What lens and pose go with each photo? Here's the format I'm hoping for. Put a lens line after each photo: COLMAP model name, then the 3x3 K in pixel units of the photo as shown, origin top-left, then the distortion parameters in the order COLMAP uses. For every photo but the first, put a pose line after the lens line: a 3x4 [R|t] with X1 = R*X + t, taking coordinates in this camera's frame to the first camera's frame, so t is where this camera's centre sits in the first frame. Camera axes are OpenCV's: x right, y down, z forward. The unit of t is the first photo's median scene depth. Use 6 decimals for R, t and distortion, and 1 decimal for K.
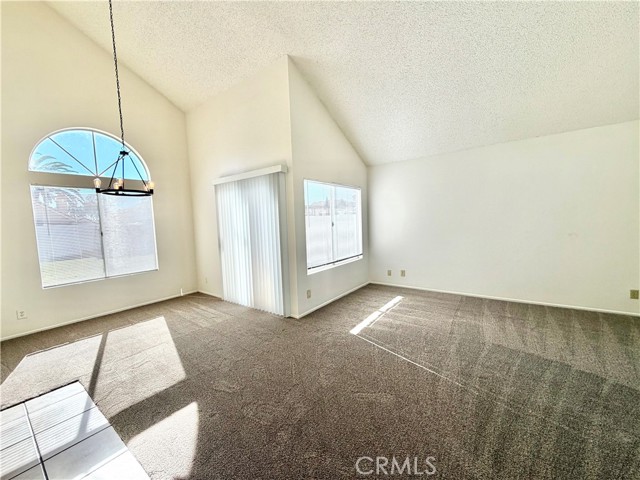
lens RADIAL K [[257.2, 0, 320.0], [0, 257.2, 240.0], [0, 0, 1]] dist [0.000841, 0.000240]
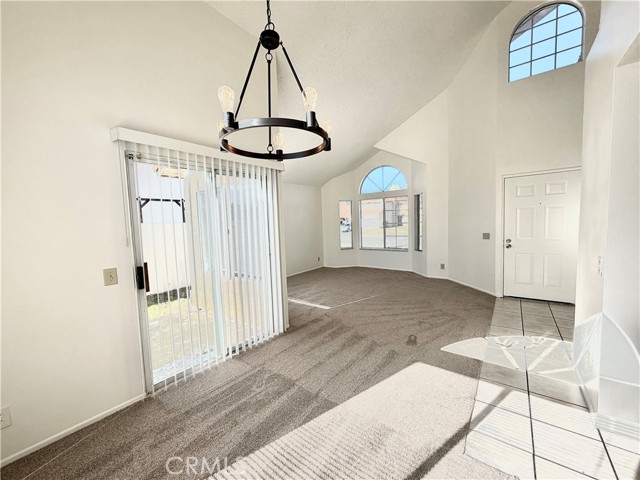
lens RADIAL K [[257.3, 0, 320.0], [0, 257.3, 240.0], [0, 0, 1]] dist [0.001150, -0.000032]
pose [[0.016771, -0.038771, 0.999107, -1.586221], [0.108642, 0.993402, 0.036726, -0.042351], [-0.993939, 0.107929, 0.020873, 1.340319]]
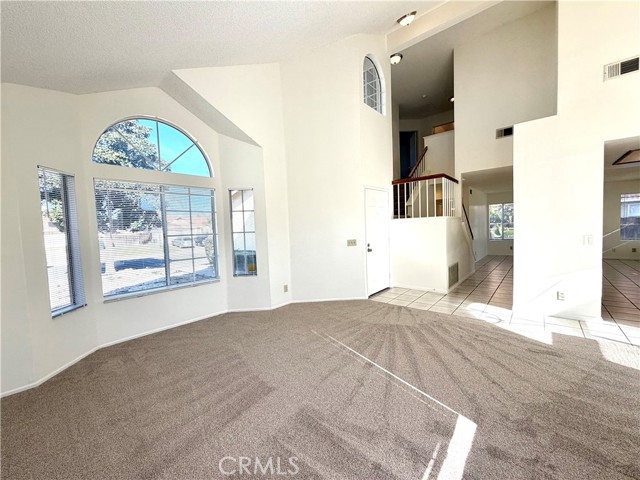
lens RADIAL K [[257.2, 0, 320.0], [0, 257.2, 240.0], [0, 0, 1]] dist [0.000841, 0.000240]
pose [[-0.994792, 0.062375, 0.080617, 0.505048], [0.072350, 0.989207, 0.127414, -0.149985], [-0.071800, 0.132583, -0.988568, 2.071819]]
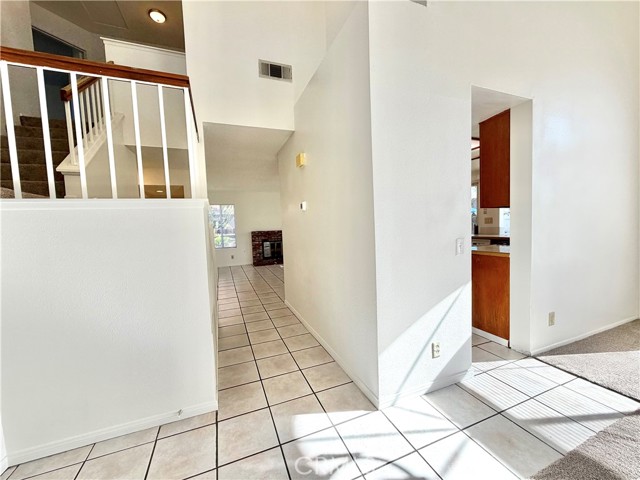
lens RADIAL K [[257.2, 0, 320.0], [0, 257.2, 240.0], [0, 0, 1]] dist [0.000841, 0.000240]
pose [[-0.530194, 0.103151, -0.841579, 0.101944], [-0.008187, 0.991903, 0.126734, 0.013736], [0.847837, 0.074083, -0.525056, 0.623491]]
